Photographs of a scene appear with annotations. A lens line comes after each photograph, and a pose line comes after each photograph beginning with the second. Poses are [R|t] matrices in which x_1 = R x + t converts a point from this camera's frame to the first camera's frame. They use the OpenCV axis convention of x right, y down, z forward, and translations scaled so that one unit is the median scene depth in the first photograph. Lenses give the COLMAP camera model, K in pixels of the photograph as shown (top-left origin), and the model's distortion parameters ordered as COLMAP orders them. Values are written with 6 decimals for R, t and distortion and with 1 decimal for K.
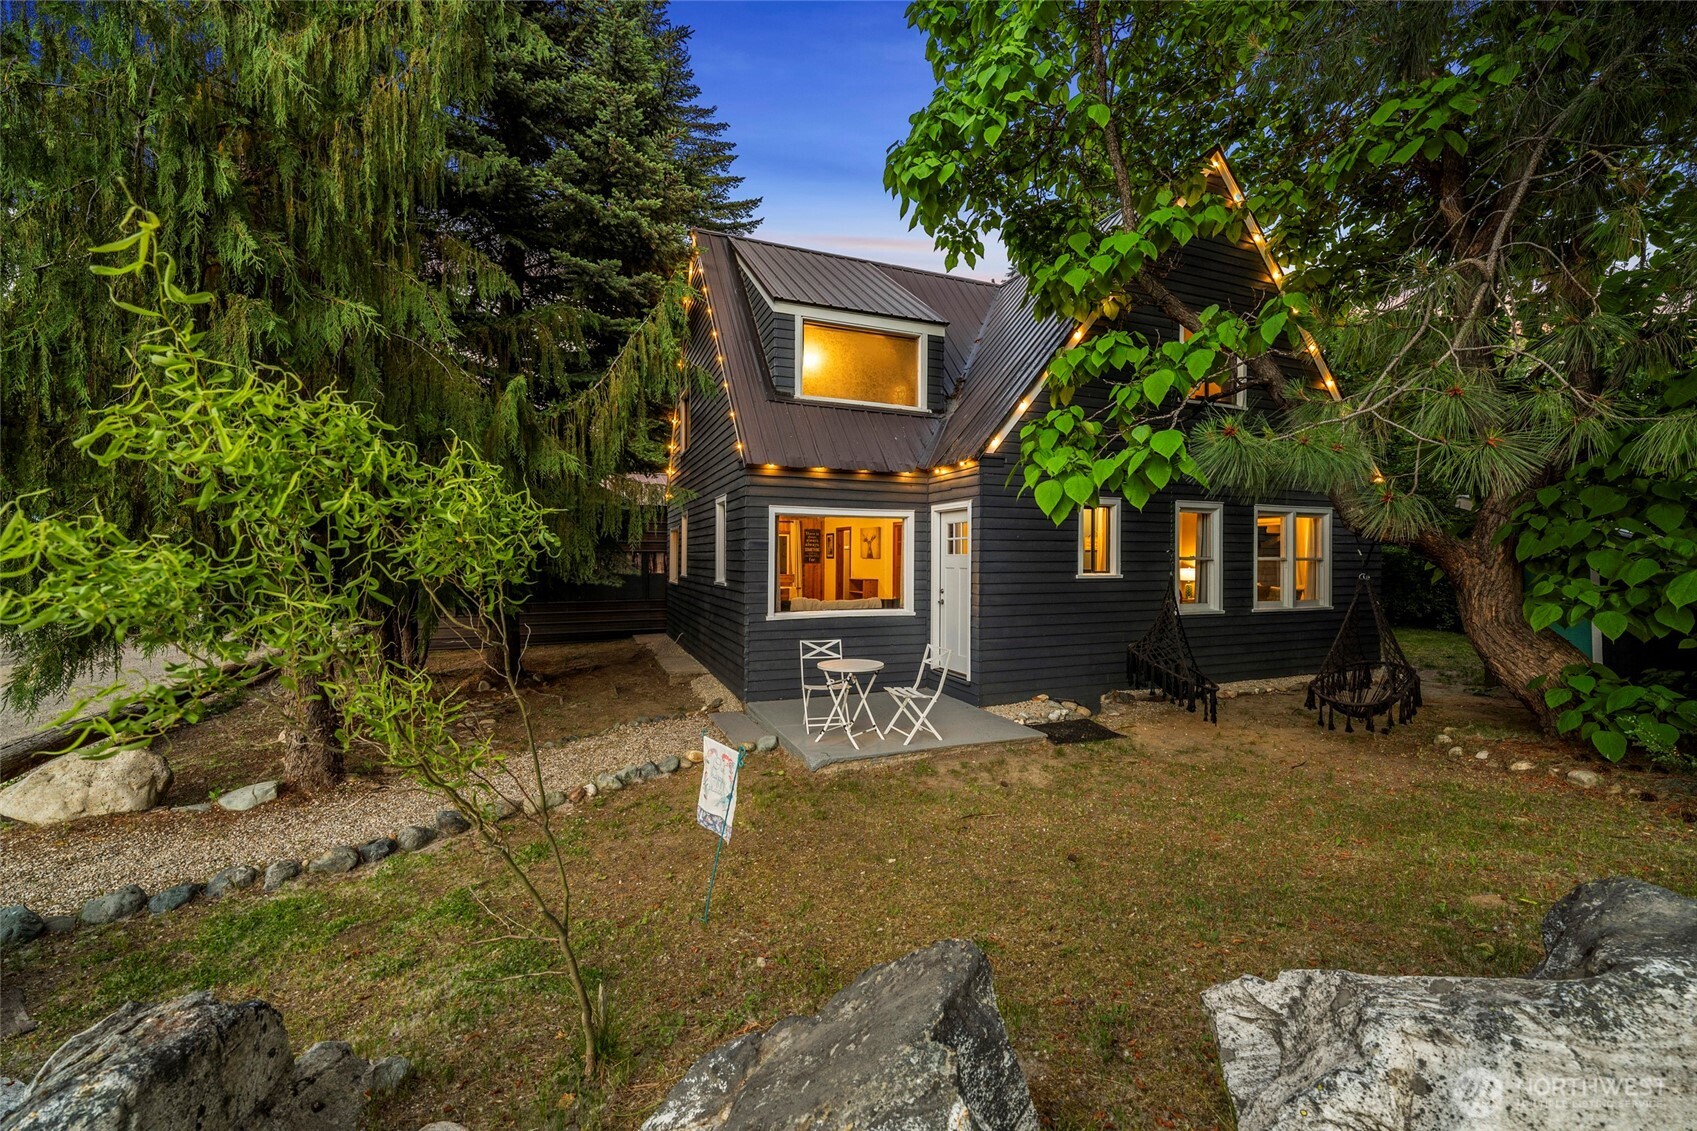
lens RADIAL K [[682.7, 0, 848.2], [0, 682.7, 562.2], [0, 0, 1]] dist [0.000024, -0.000006]
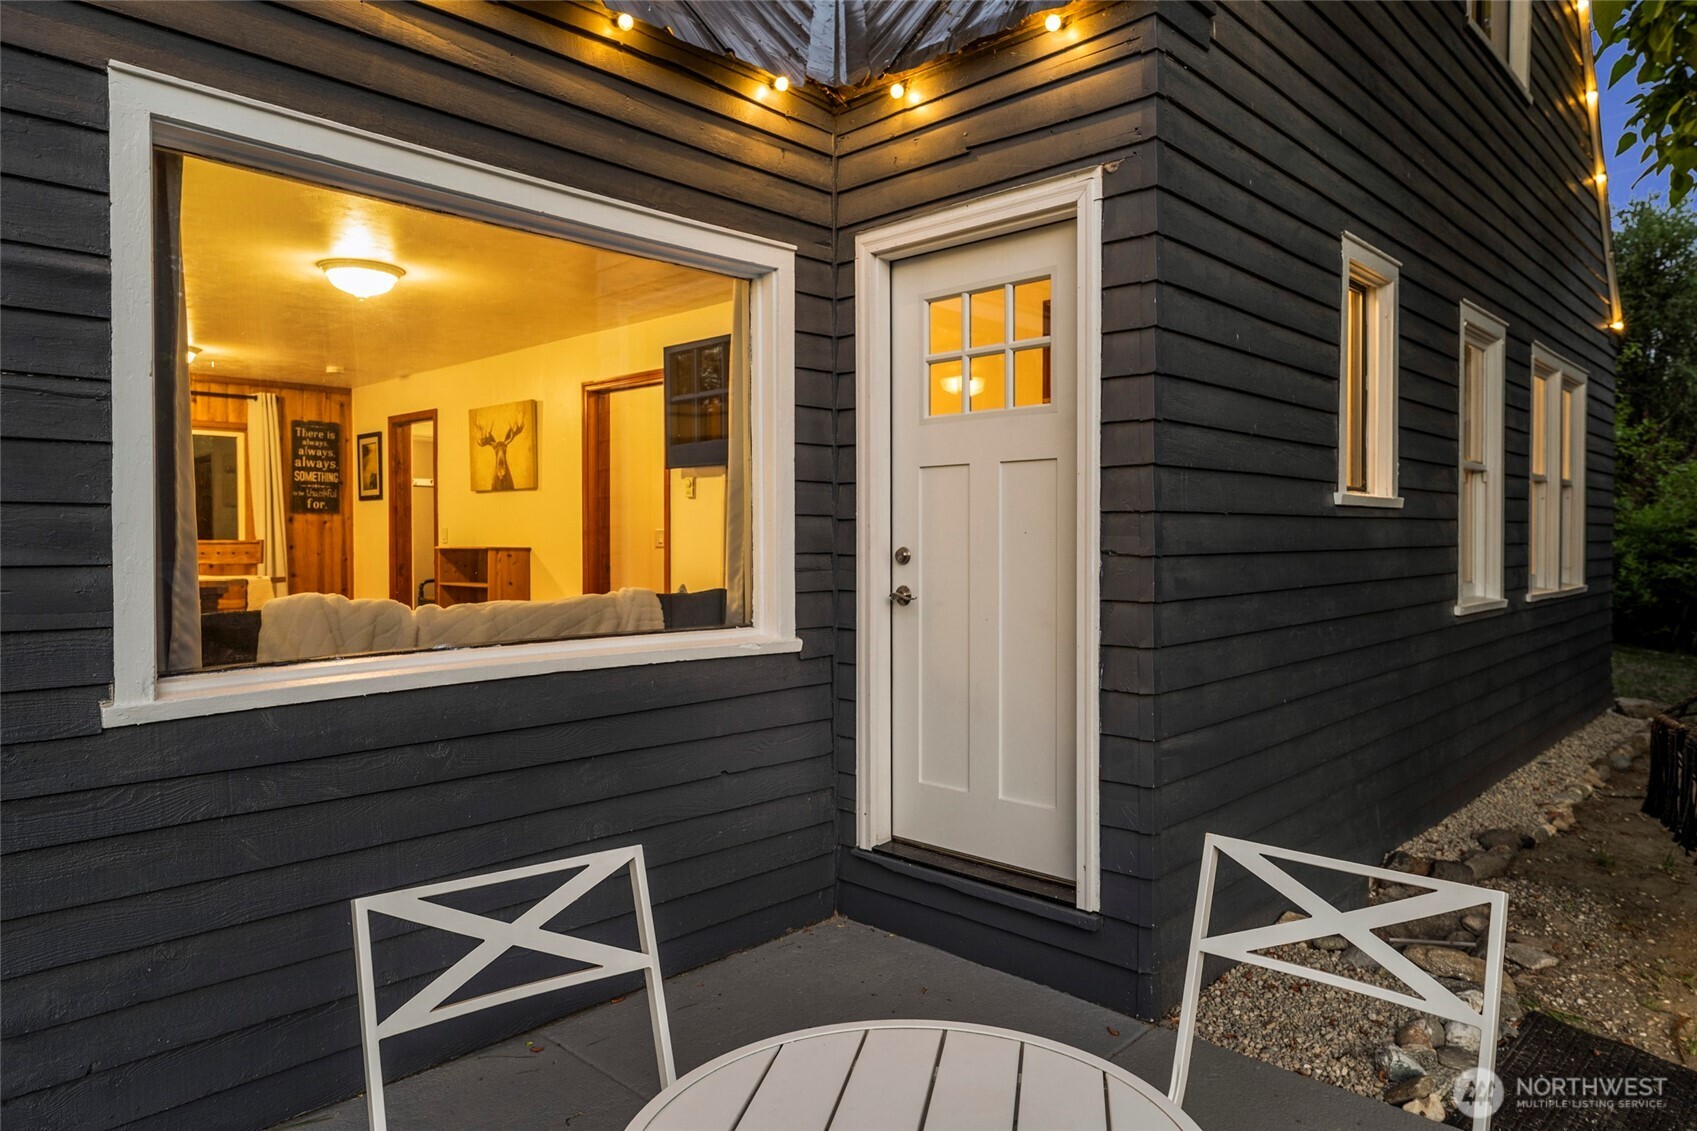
lens RADIAL K [[1053.7, 0, 851.7], [0, 1053.7, 567.8], [0, 0, 1]] dist [-0.010963, -0.000975]
pose [[0.905824, -0.016642, 0.423327, -0.055235], [0.008620, 0.999745, 0.020859, 0.037700], [-0.423566, -0.015245, 0.905737, 0.628240]]
